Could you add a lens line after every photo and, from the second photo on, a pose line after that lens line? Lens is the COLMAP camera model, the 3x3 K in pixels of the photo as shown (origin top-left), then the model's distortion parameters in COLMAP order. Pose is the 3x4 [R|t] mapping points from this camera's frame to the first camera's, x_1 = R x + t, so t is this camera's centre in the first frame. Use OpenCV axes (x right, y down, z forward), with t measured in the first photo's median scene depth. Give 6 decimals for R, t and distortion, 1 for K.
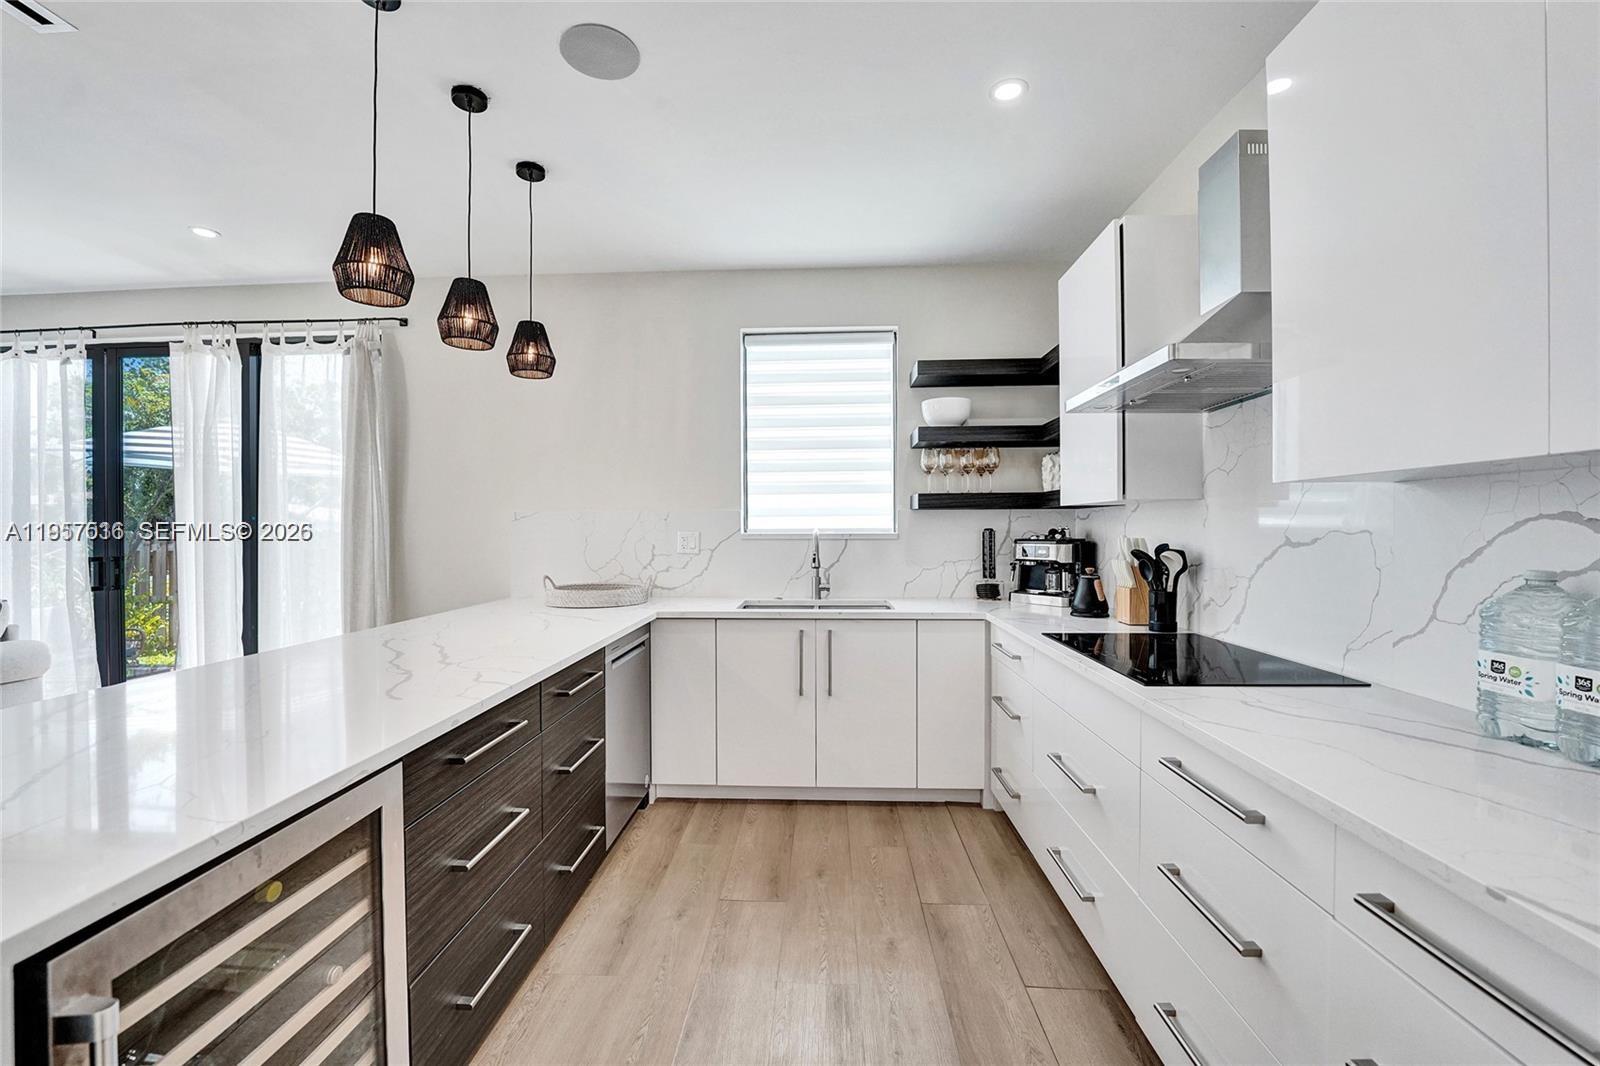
lens RADIAL K [[650.5, 0, 800.0], [0, 650.5, 533.0], [0, 0, 1]] dist [-0.004005, -0.000131]
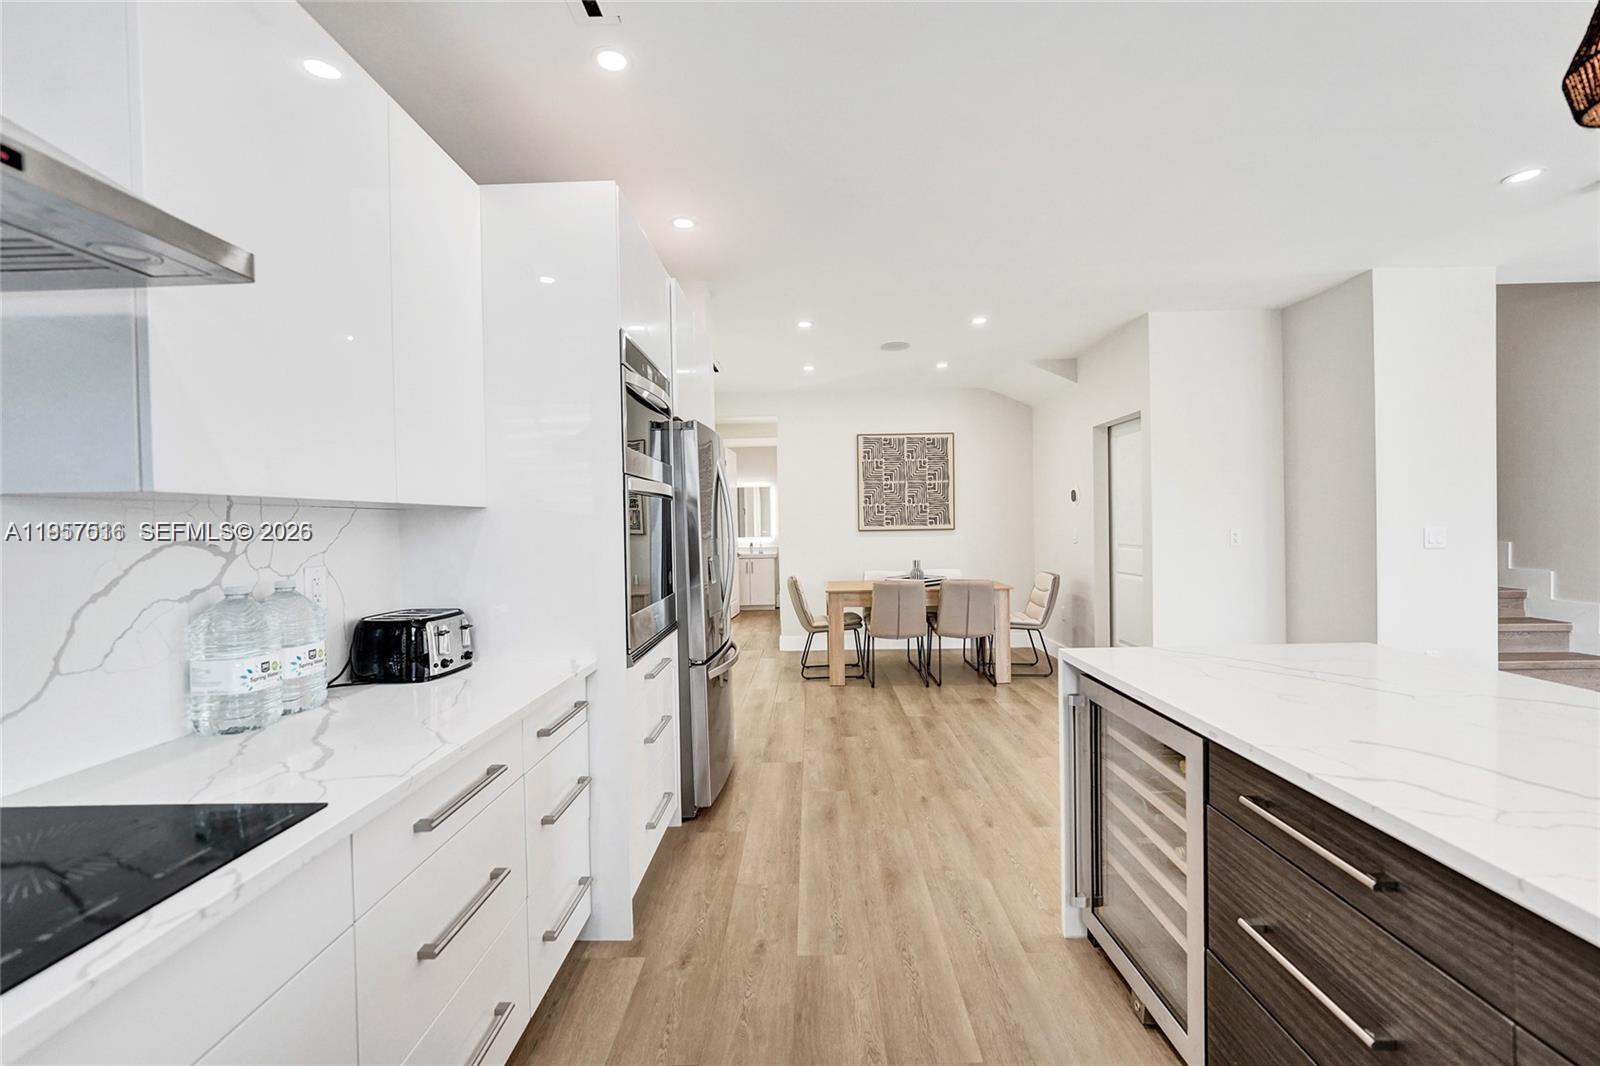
lens RADIAL K [[650.5, 0, 800.0], [0, 650.5, 533.0], [0, 0, 1]] dist [-0.004005, -0.000131]
pose [[-0.999421, 0.022462, -0.025549, 0.039683], [0.021990, 0.999585, 0.018621, -0.015582], [0.025956, 0.018048, -0.999500, 0.810637]]
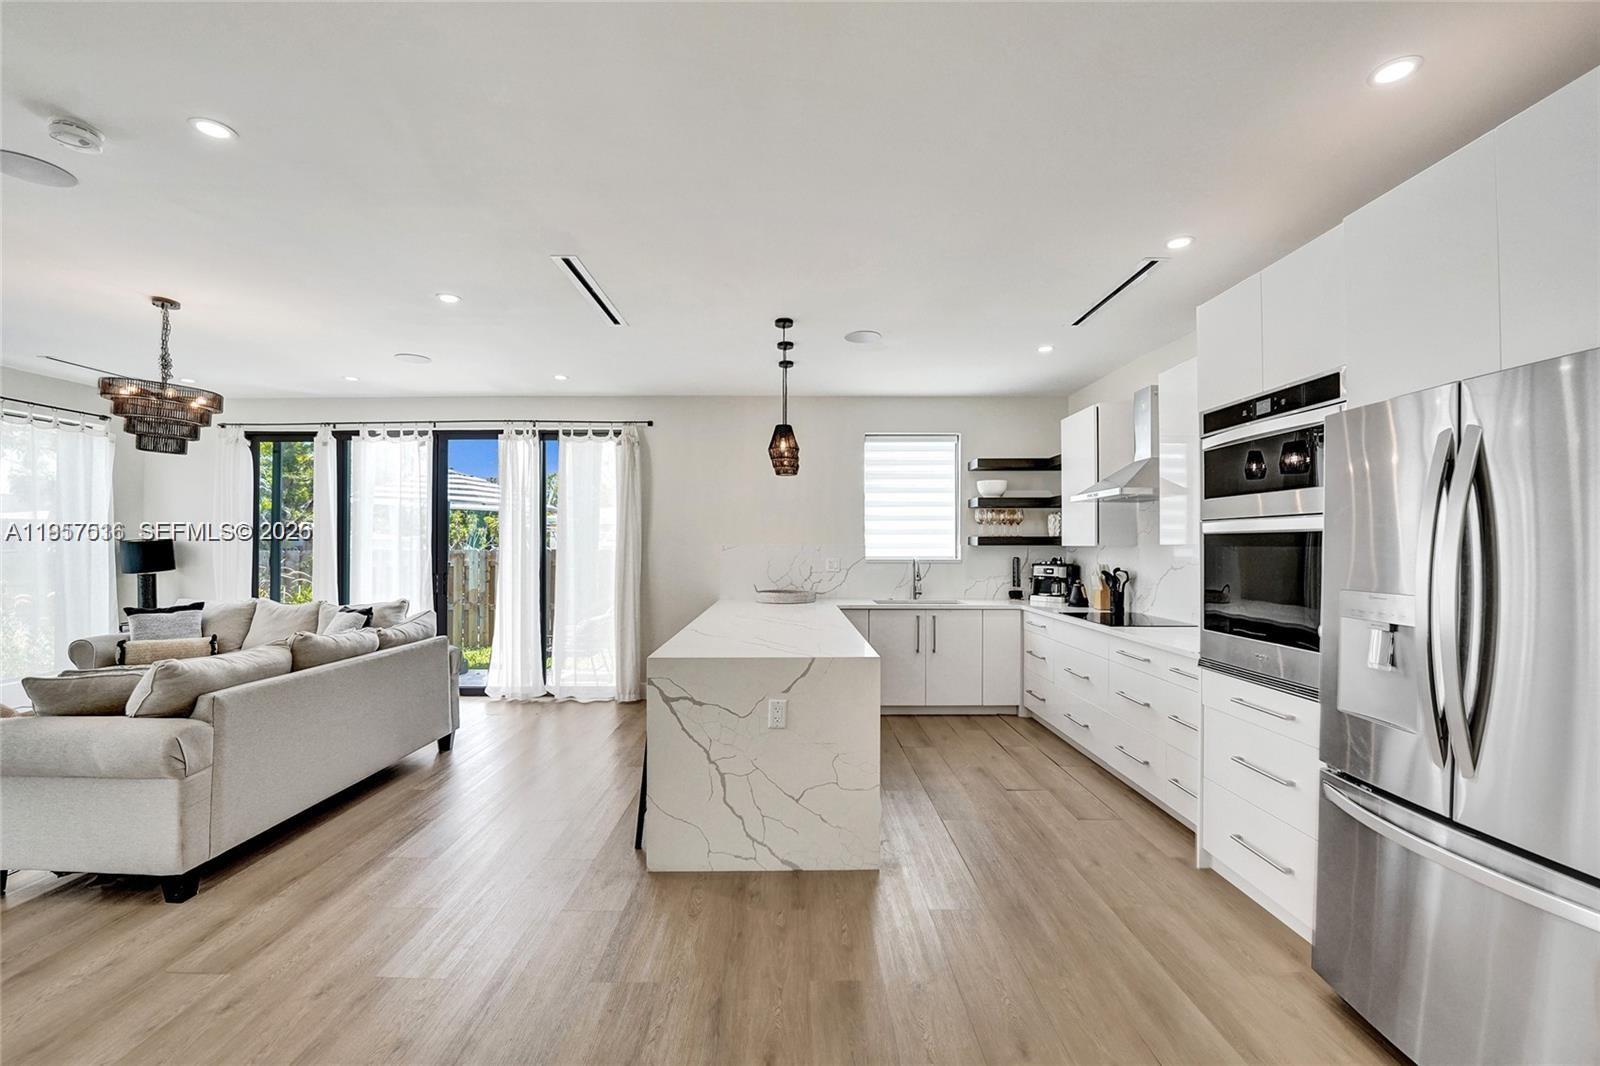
lens RADIAL K [[650.7, 0, 810.9], [0, 650.7, 542.5], [0, 0, 1]] dist [-0.011618, 0.000019]
pose [[0.997418, 0.007557, 0.071410, -0.381612], [-0.006758, 0.999912, -0.011430, -0.023375], [-0.071490, 0.010918, 0.997382, -0.672640]]
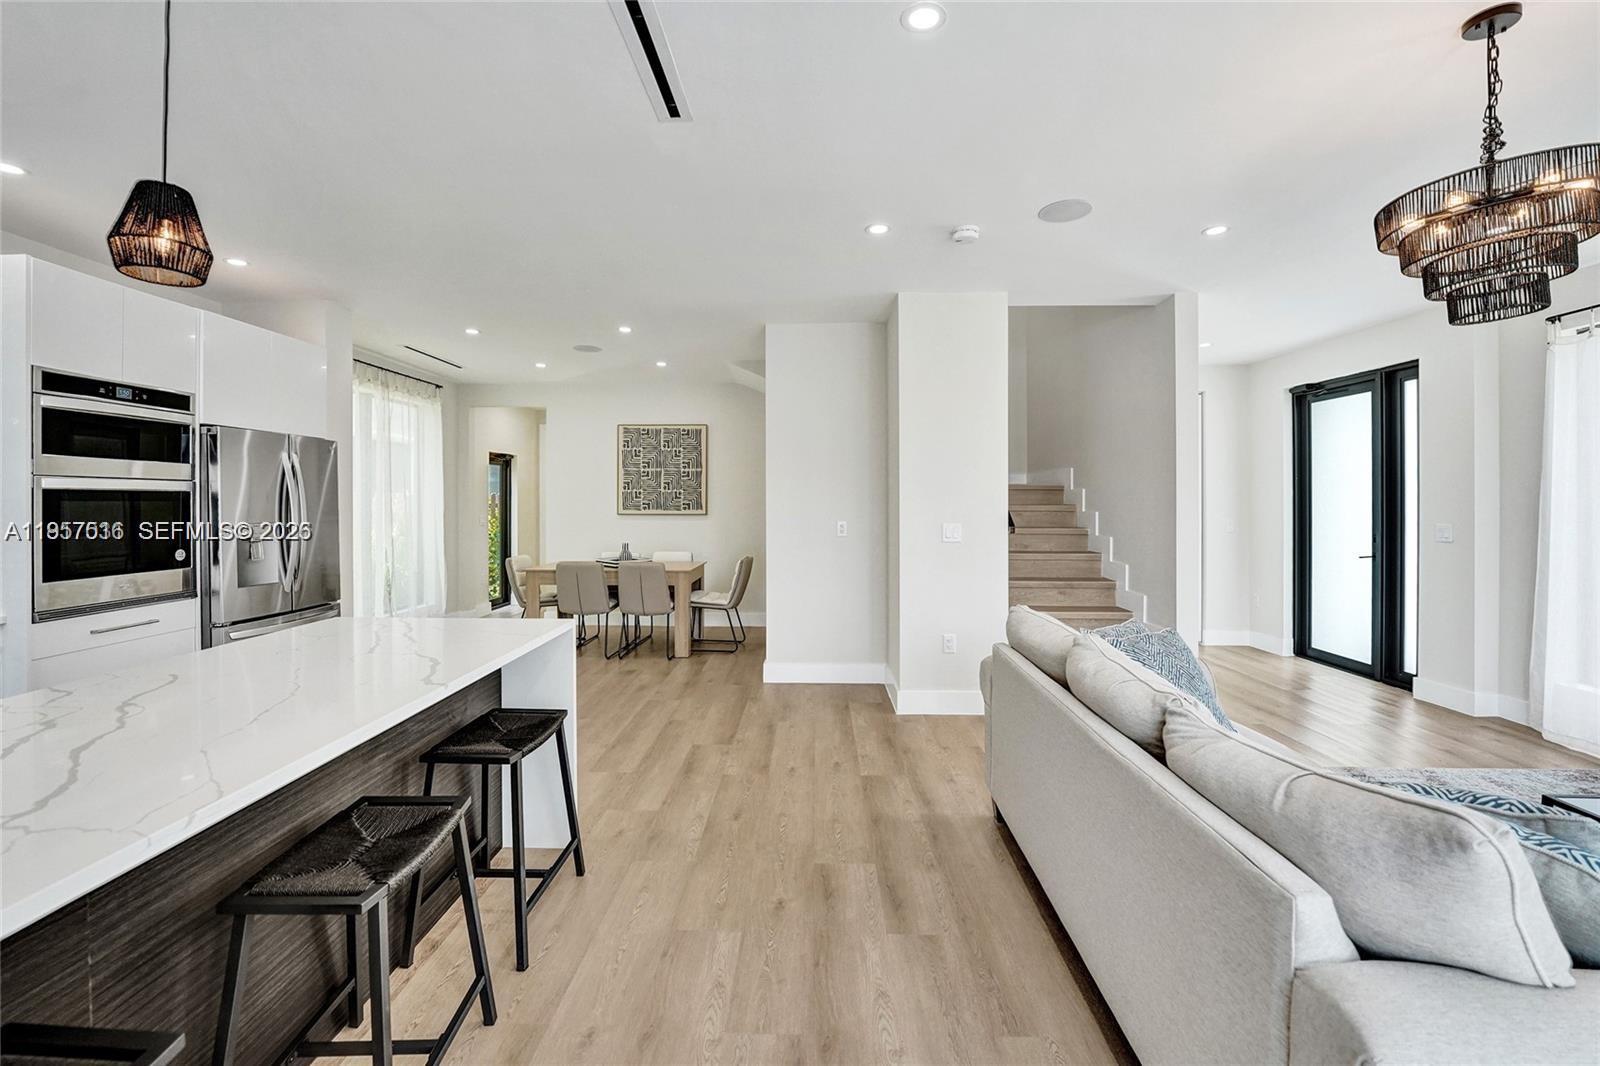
lens RADIAL K [[647.7, 0, 790.0], [0, 647.7, 523.1], [0, 0, 1]] dist [-0.009147, 0.000331]
pose [[-0.999960, 0.006842, -0.005833, -0.793107], [0.006624, 0.999311, 0.036530, -0.026338], [0.006079, 0.036490, -0.999316, 0.993522]]
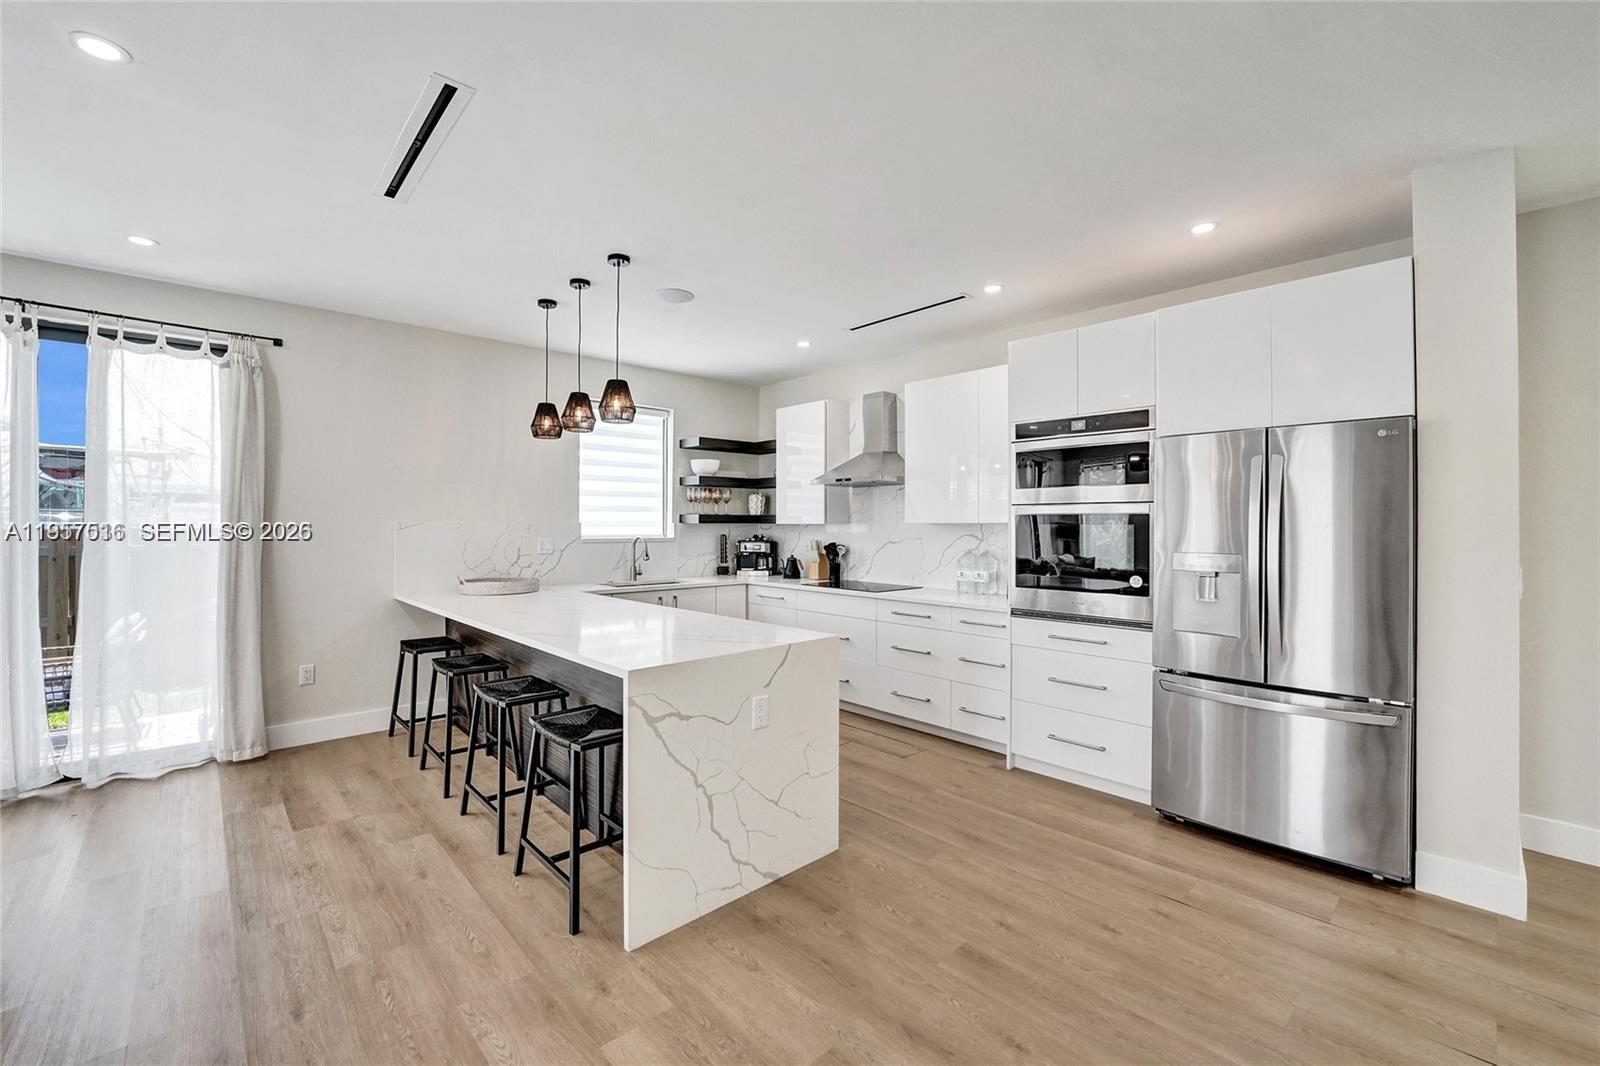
lens RADIAL K [[647.7, 0, 790.0], [0, 647.7, 523.1], [0, 0, 1]] dist [-0.009147, 0.000331]
pose [[0.703411, 0.007651, 0.710742, -0.881246], [-0.000927, 0.999951, -0.009847, -0.021900], [-0.710783, 0.006268, 0.703383, -0.373539]]
